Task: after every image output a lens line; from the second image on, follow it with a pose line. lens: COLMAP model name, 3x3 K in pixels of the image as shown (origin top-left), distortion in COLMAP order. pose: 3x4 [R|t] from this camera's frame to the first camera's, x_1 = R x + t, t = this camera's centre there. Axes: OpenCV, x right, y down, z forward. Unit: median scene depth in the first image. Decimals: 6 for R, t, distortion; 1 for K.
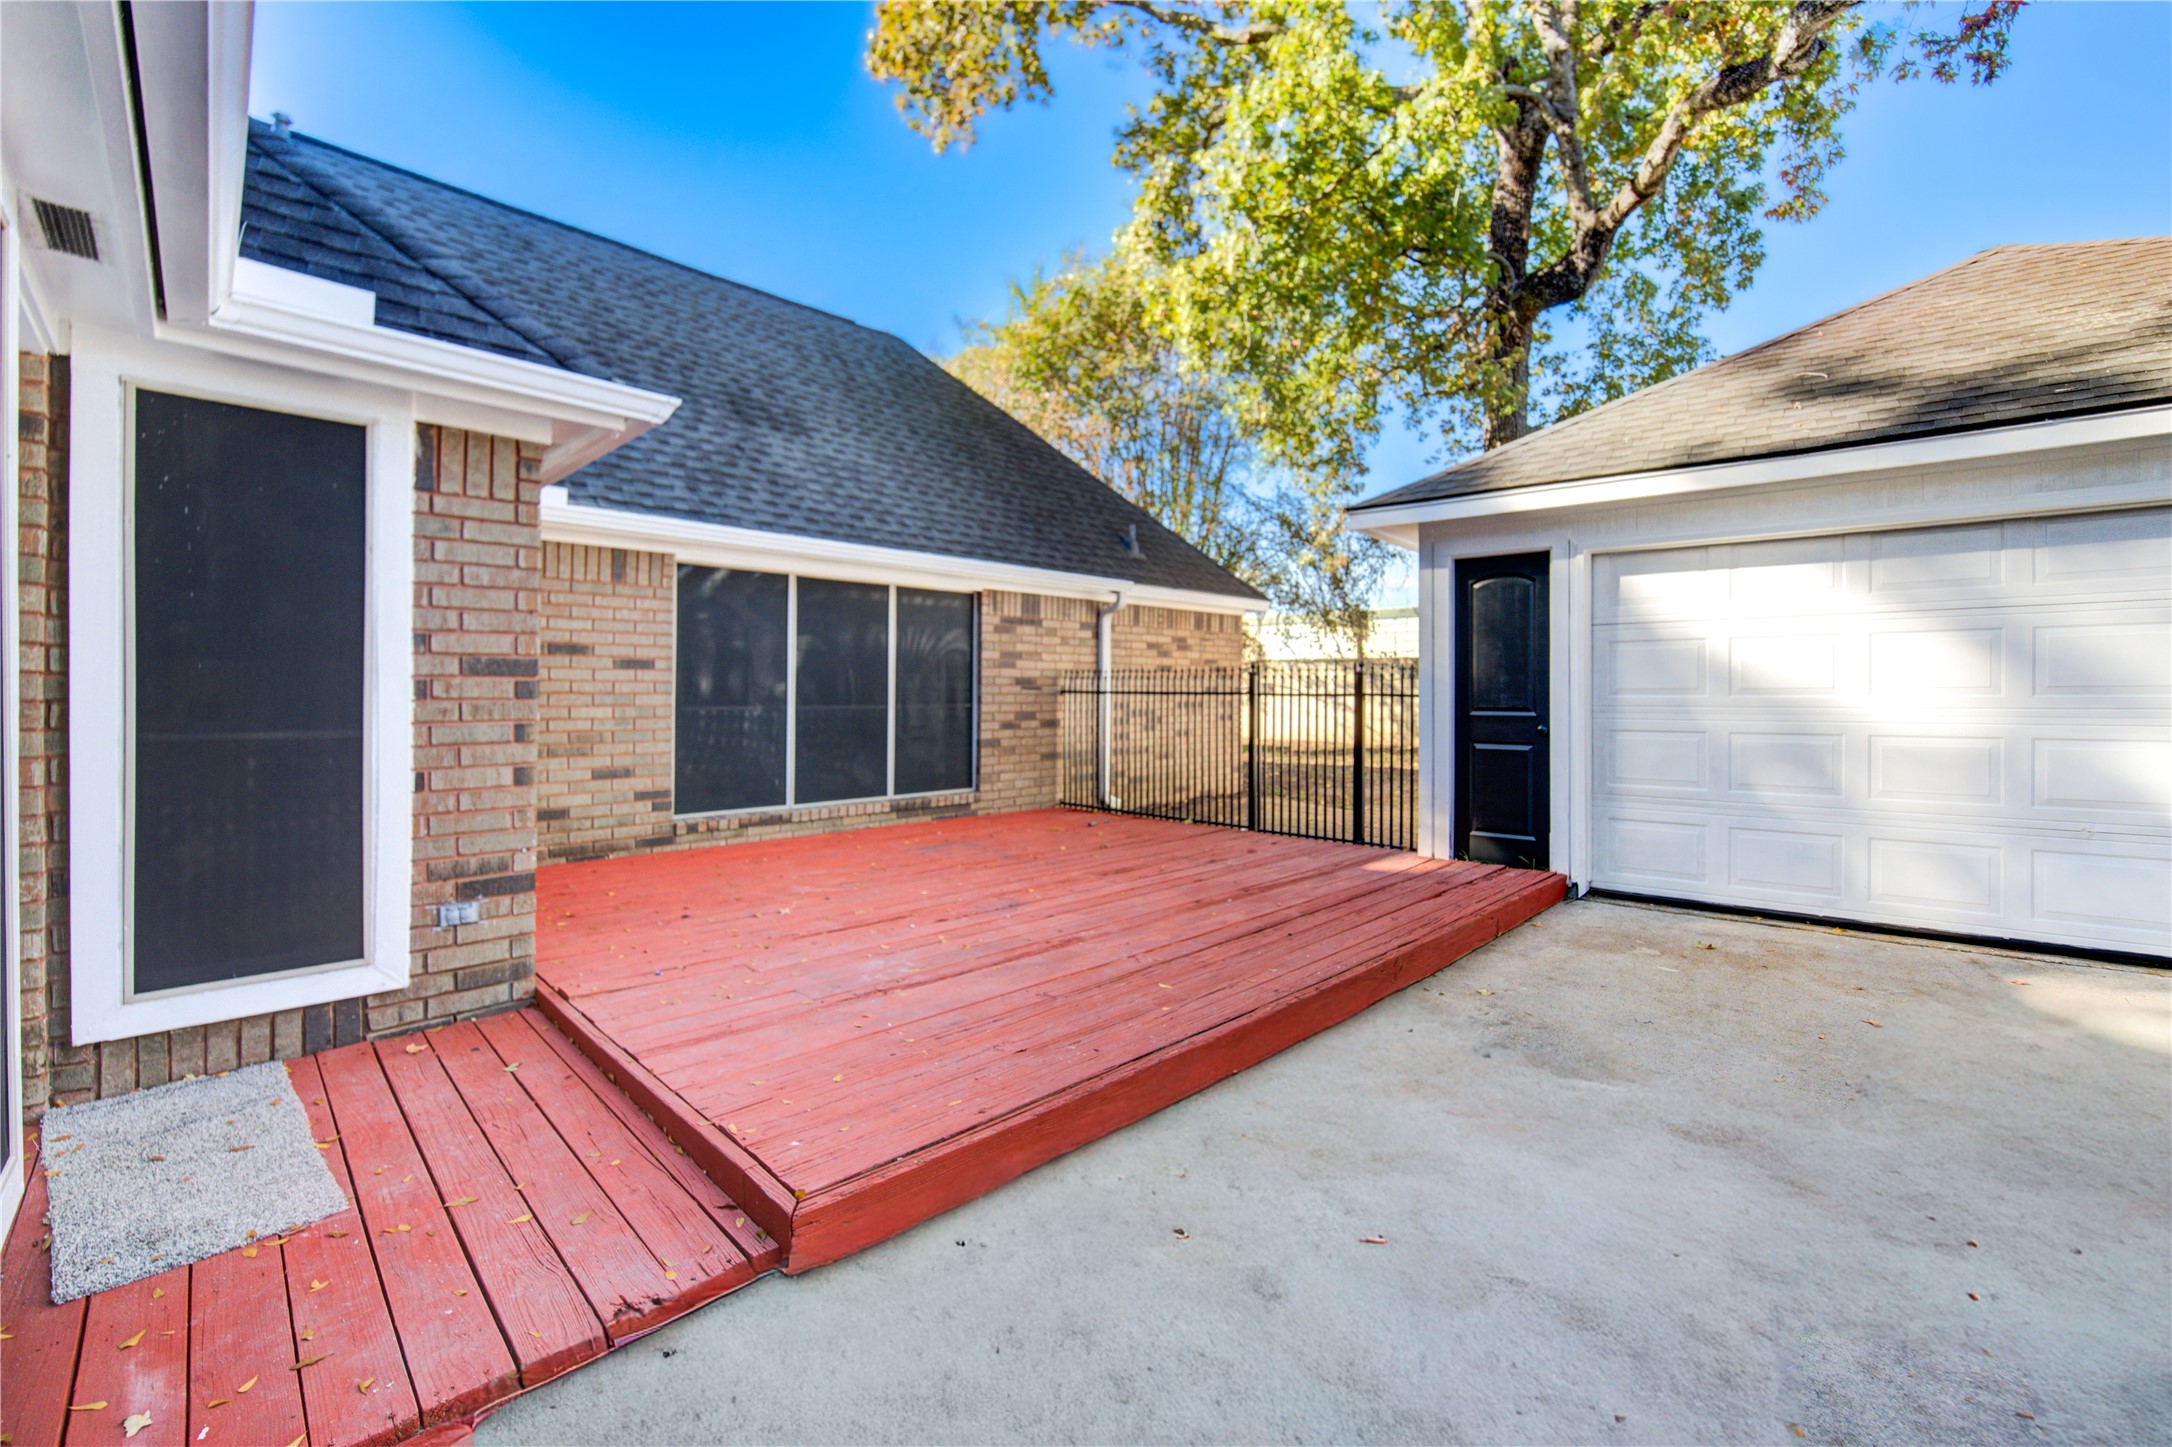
lens RADIAL K [[902.9, 0, 1060.9], [0, 902.9, 691.6], [0, 0, 1]] dist [-0.006982, -0.001947]
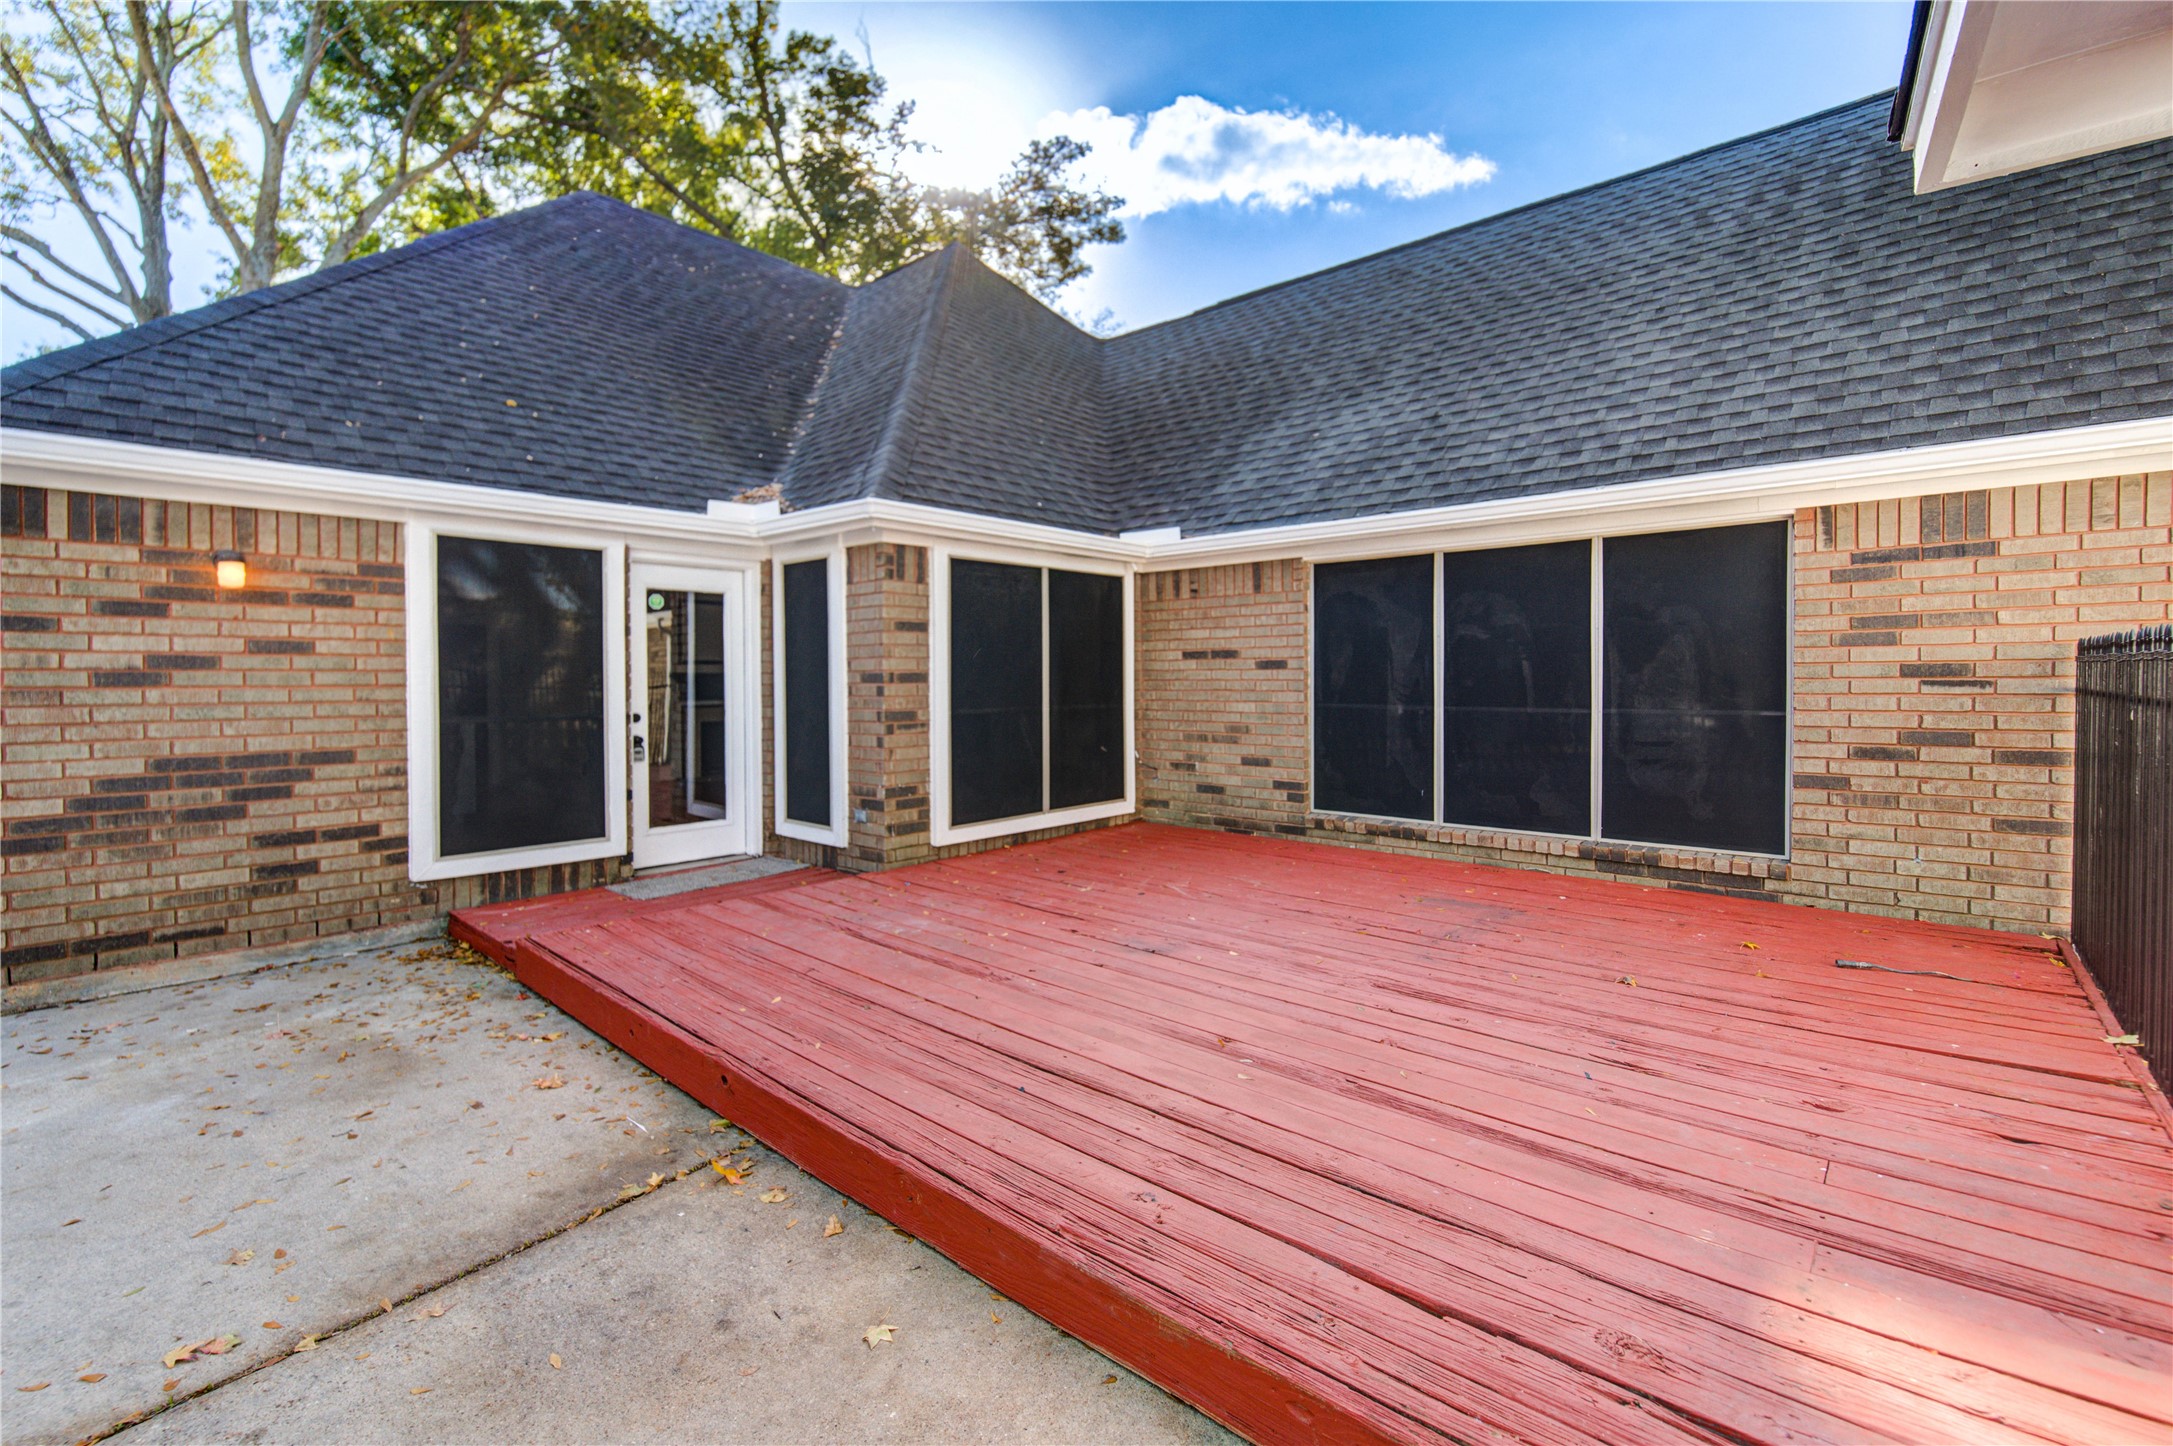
lens RADIAL K [[903.3, 0, 1085.1], [0, 903.3, 704.0], [0, 0, 1]] dist [-0.006982, -0.001947]
pose [[0.074820, 0.022658, -0.996940, 0.608280], [0.004542, 0.999724, 0.023063, -0.008707], [0.997187, -0.006254, 0.074696, 0.690584]]
